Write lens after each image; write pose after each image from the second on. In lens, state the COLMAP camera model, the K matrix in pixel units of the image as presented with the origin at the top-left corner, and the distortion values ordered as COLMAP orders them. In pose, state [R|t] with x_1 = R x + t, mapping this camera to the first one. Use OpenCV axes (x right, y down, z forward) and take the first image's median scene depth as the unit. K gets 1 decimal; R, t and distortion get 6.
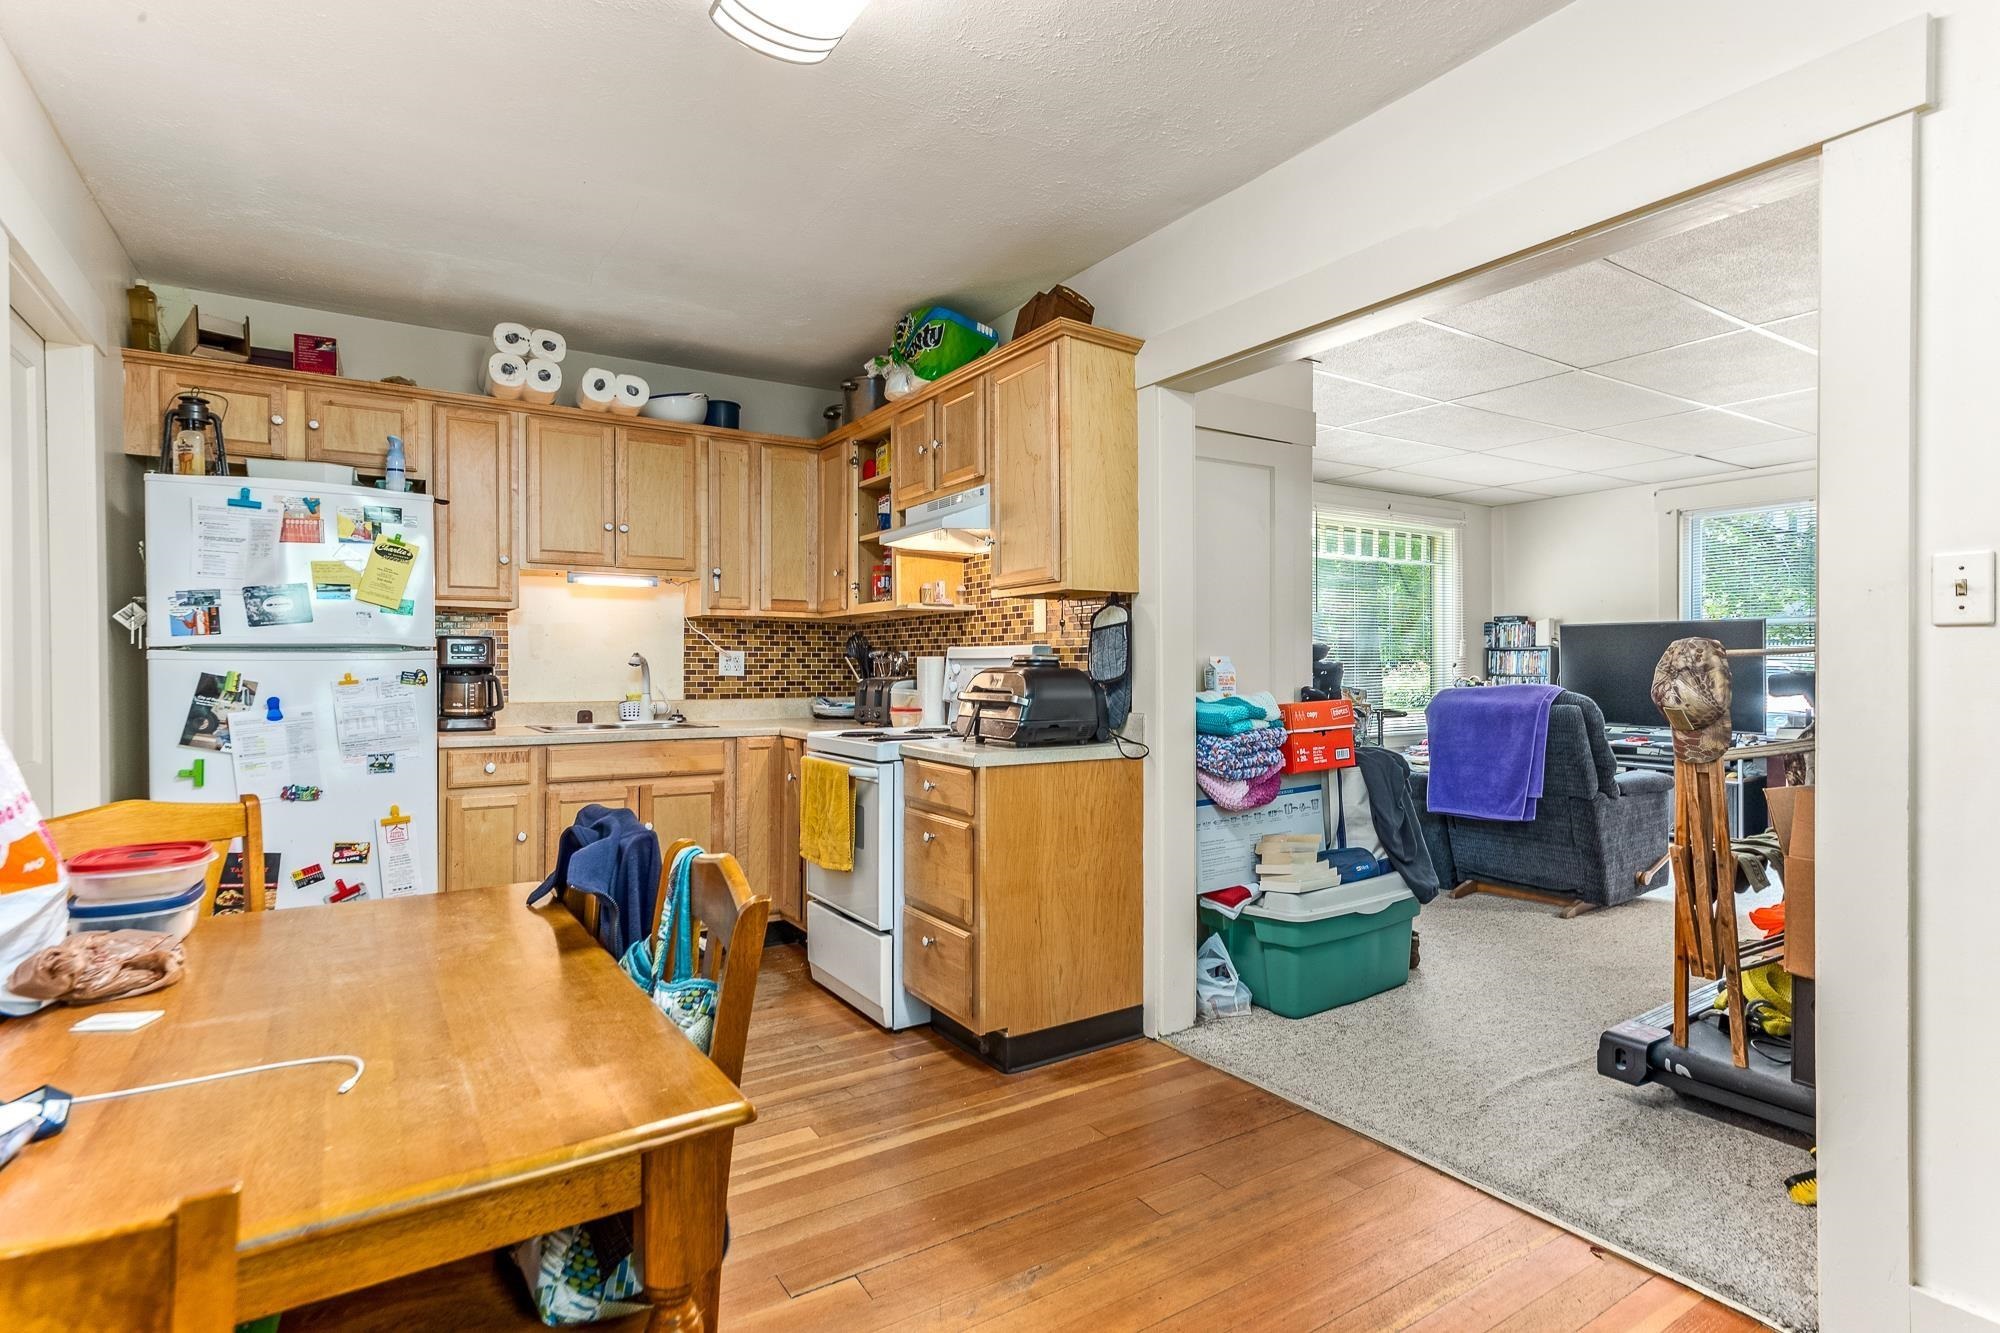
lens RADIAL K [[995.5, 0, 1006.3], [0, 995.5, 668.0], [0, 0, 1]] dist [0.000640, 0.000140]
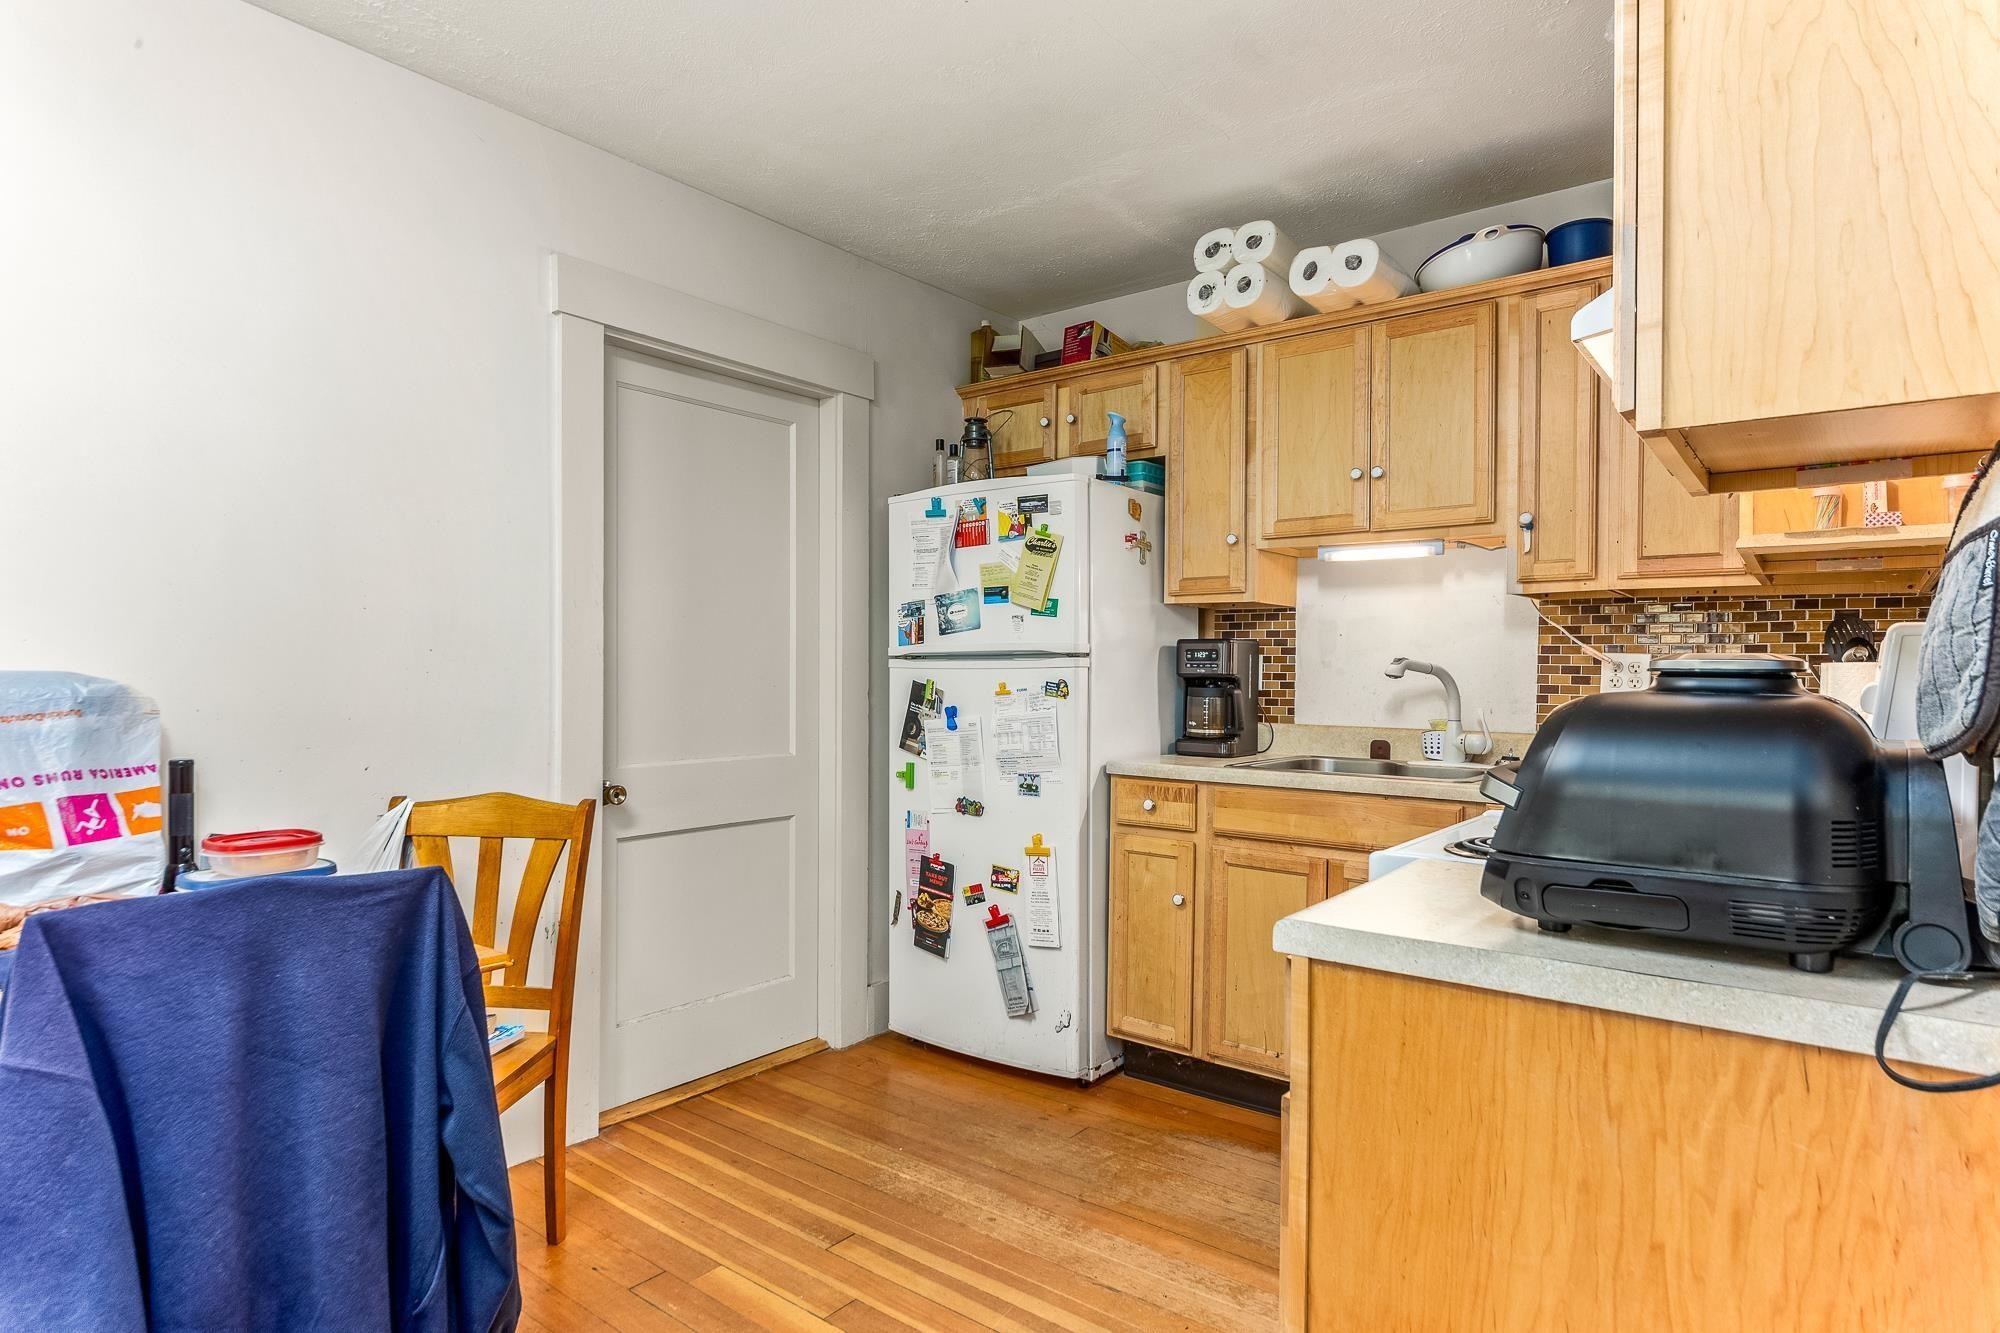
lens RADIAL K [[1092.1, 0, 1003.8], [0, 1092.1, 676.0], [0, 0, 1]] dist [0.002531, 0.000157]
pose [[0.332107, 0.008222, -0.943206, 0.285782], [-0.008797, 0.999946, 0.005619, -0.006678], [0.943201, 0.006432, 0.332161, 0.655829]]
